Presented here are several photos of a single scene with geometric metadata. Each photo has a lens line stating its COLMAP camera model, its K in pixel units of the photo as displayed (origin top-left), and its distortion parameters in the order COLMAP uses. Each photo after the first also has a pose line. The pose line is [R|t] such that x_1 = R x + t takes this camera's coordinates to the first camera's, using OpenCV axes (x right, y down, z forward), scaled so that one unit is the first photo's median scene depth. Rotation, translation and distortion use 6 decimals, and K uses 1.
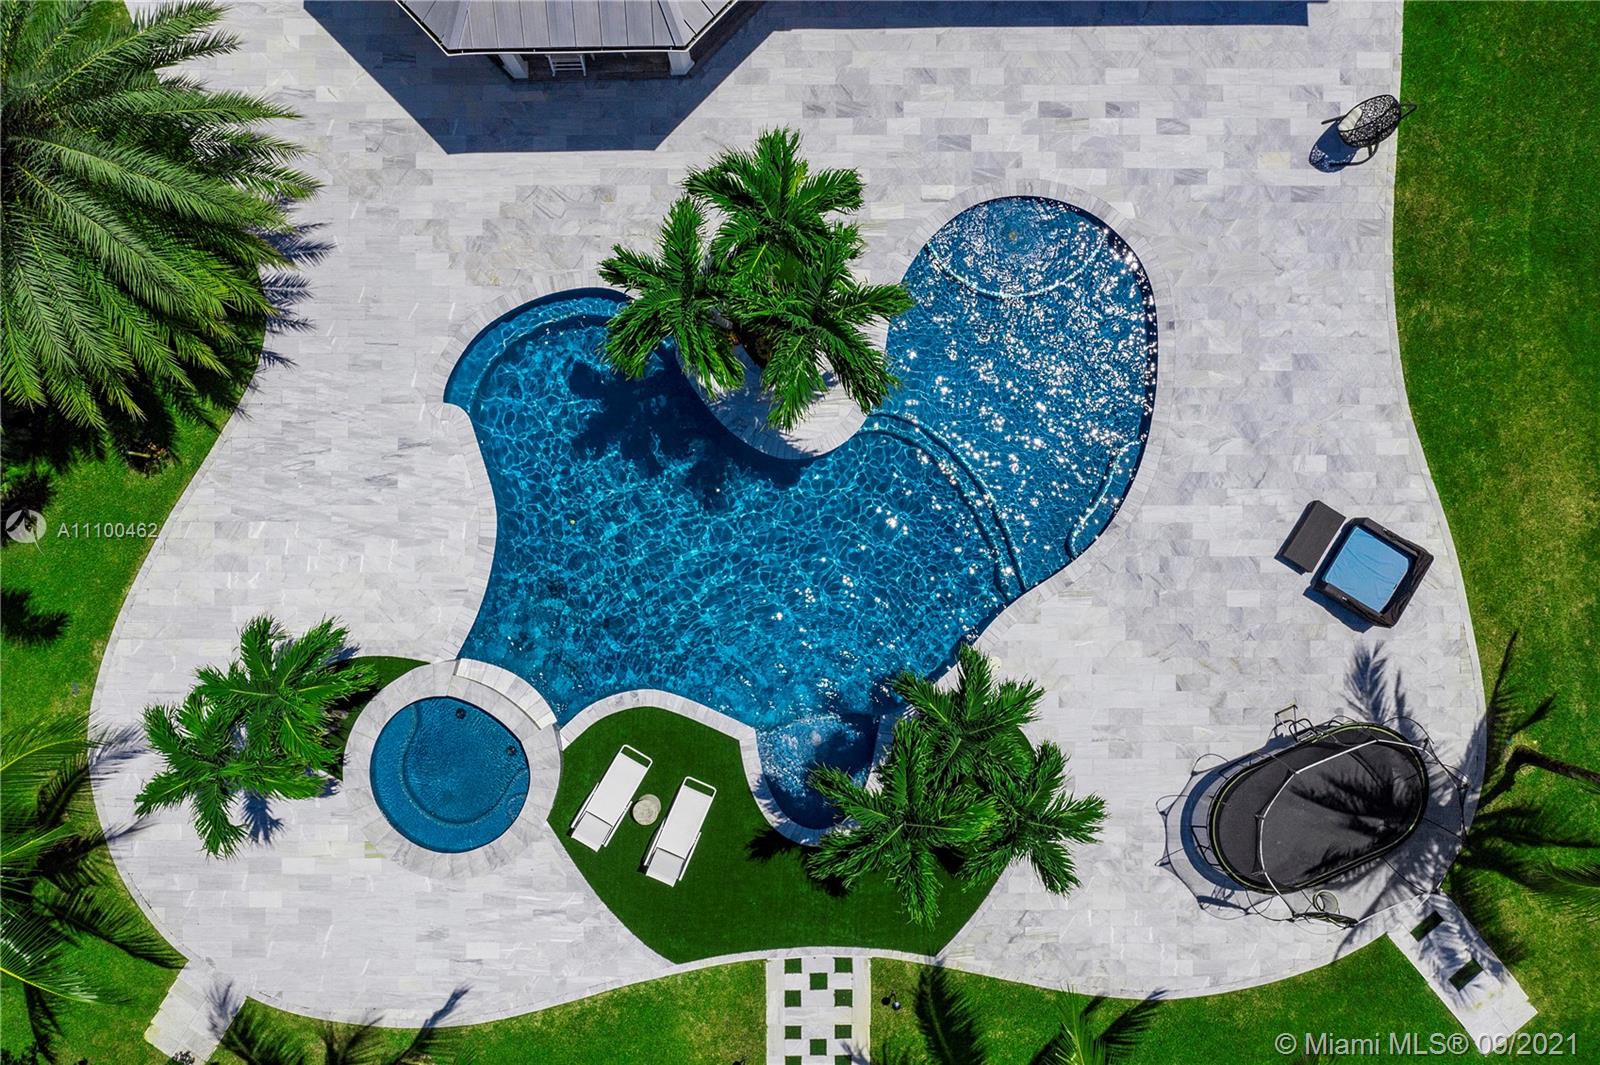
lens RADIAL K [[1250.8, 0, 800.0], [0, 1250.8, 532.5], [0, 0, 1]] dist [0.000480, 0.004104]
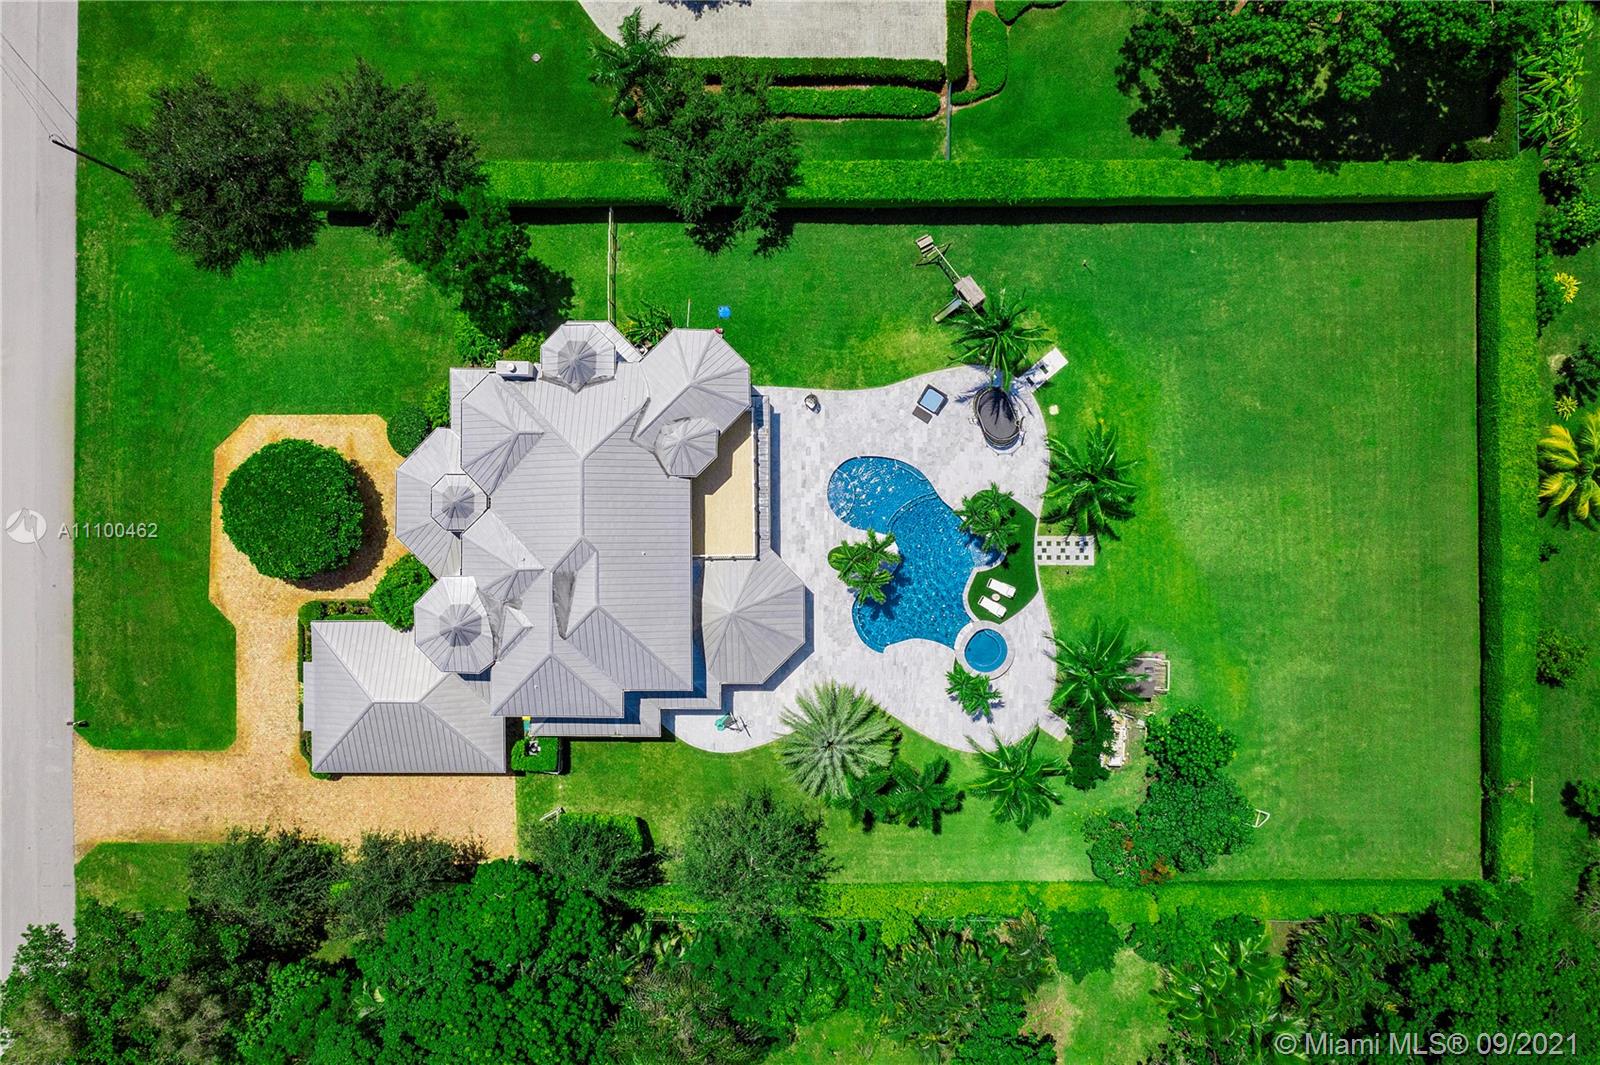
lens RADIAL K [[1250.8, 0, 800.0], [0, 1250.8, 532.5], [0, 0, 1]] dist [0.000480, 0.004104]
pose [[0.005910, -0.999975, -0.004005, 0.077402], [0.999875, 0.005850, 0.014717, -0.399783], [-0.014693, -0.004092, 0.999884, -2.611416]]
